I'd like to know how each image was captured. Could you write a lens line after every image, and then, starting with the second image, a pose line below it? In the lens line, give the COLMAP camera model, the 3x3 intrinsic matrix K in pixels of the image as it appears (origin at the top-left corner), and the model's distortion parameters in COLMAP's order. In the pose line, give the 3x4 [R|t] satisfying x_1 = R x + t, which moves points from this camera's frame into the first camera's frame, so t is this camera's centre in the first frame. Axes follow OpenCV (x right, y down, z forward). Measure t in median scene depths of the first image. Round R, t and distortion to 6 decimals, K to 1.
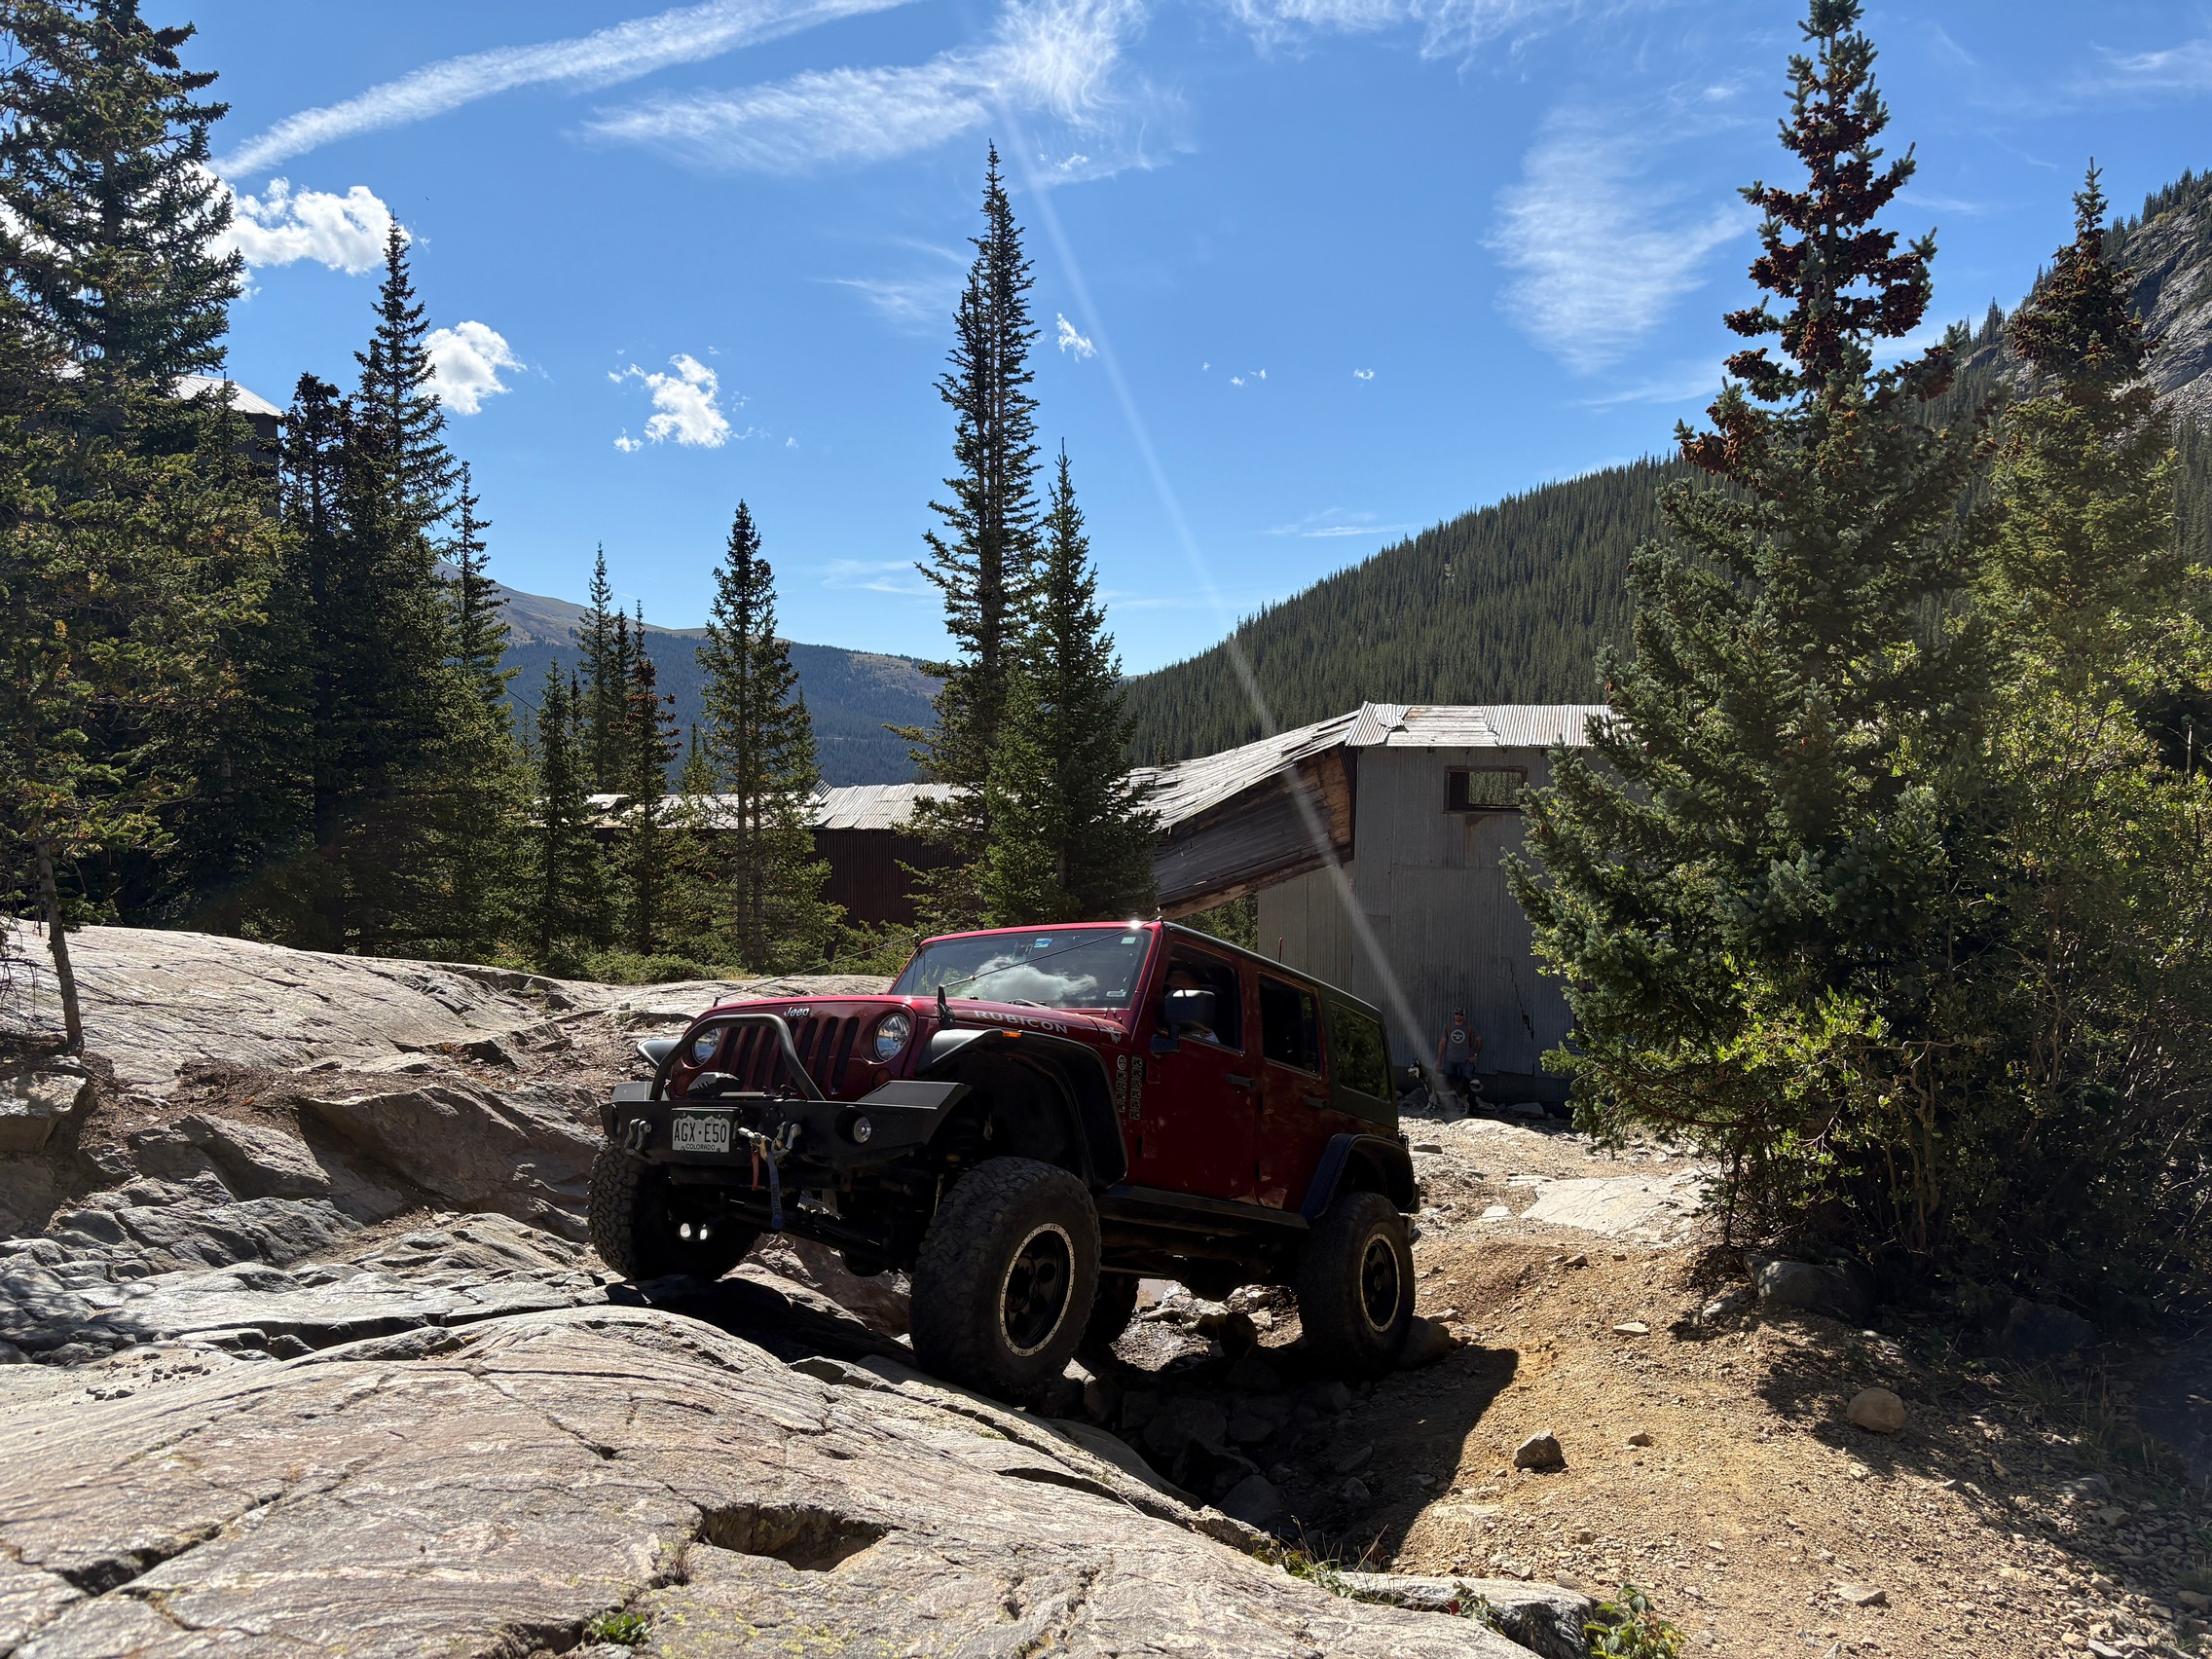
lens RADIAL K [[1683.5, 0, 1117.3], [0, 1683.5, 842.6], [0, 0, 1]] dist [-0.007011, -0.012480]
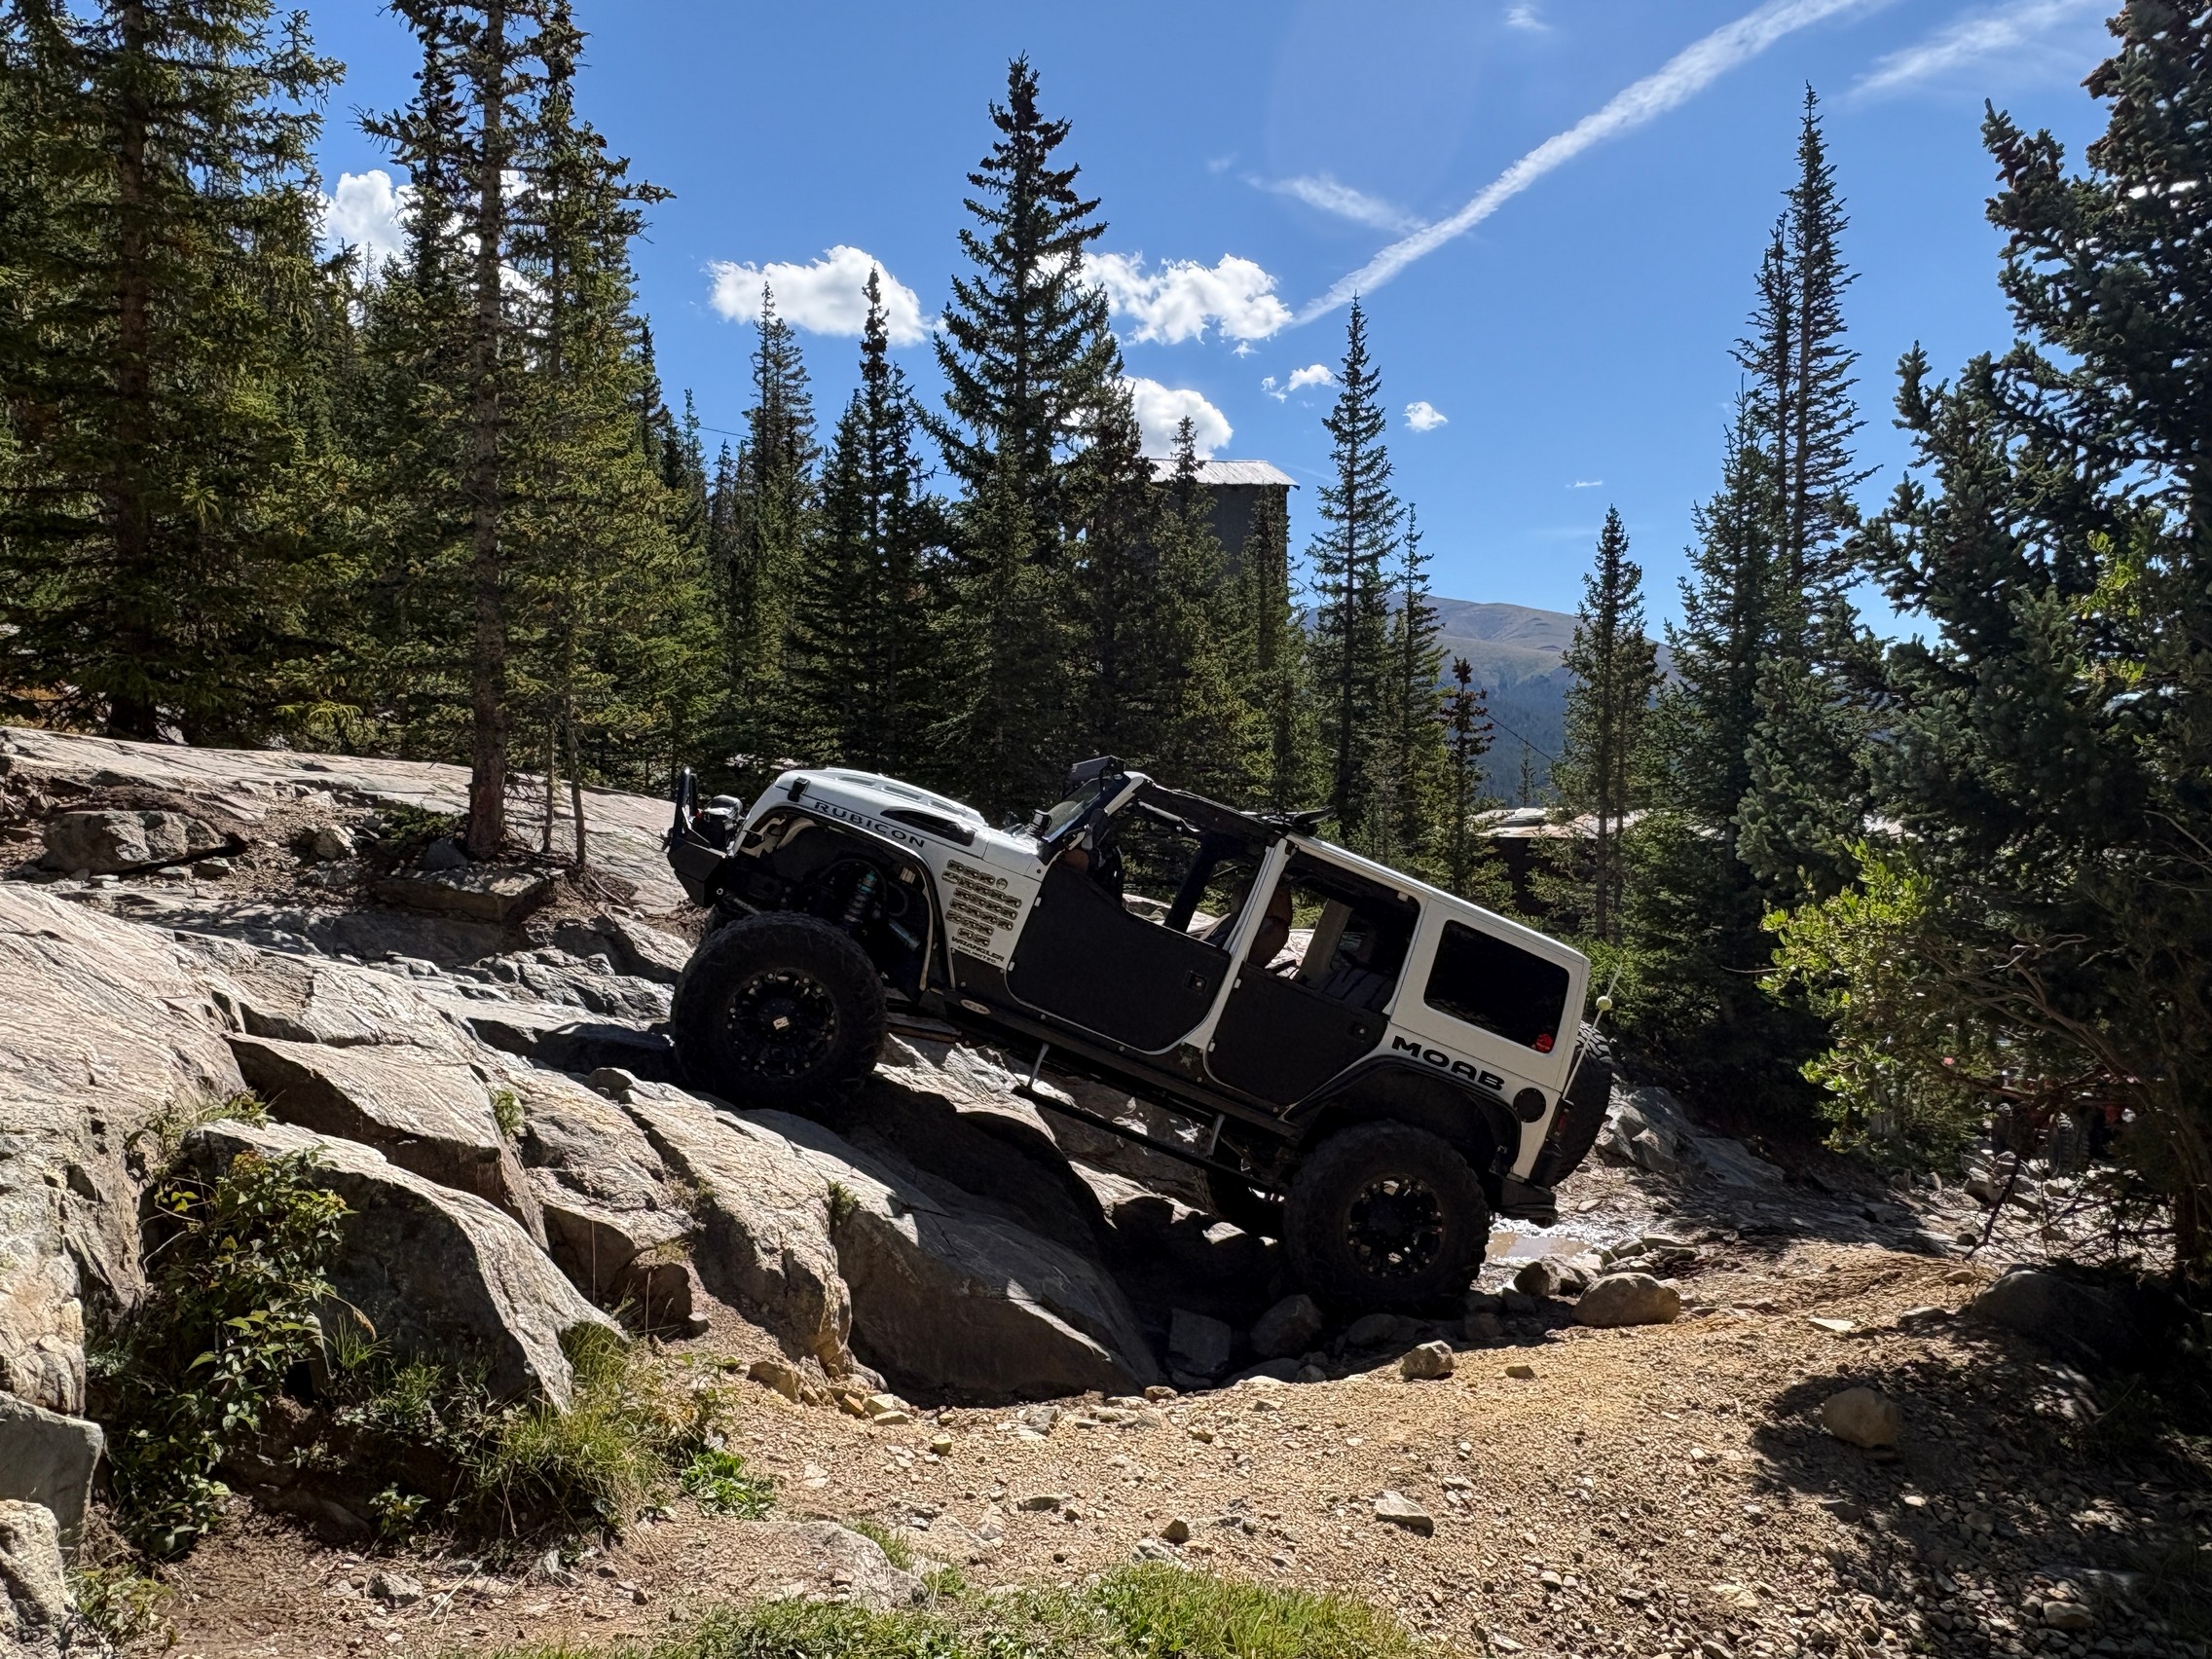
lens RADIAL K [[1629.3, 0, 1112.9], [0, 1629.3, 835.7], [0, 0, 1]] dist [0.005420, 0.001348]
pose [[0.760154, 0.018196, -0.649488, 0.189073], [-0.044356, 0.998729, -0.023935, 0.032112], [0.648227, 0.047003, 0.759995, 0.068189]]
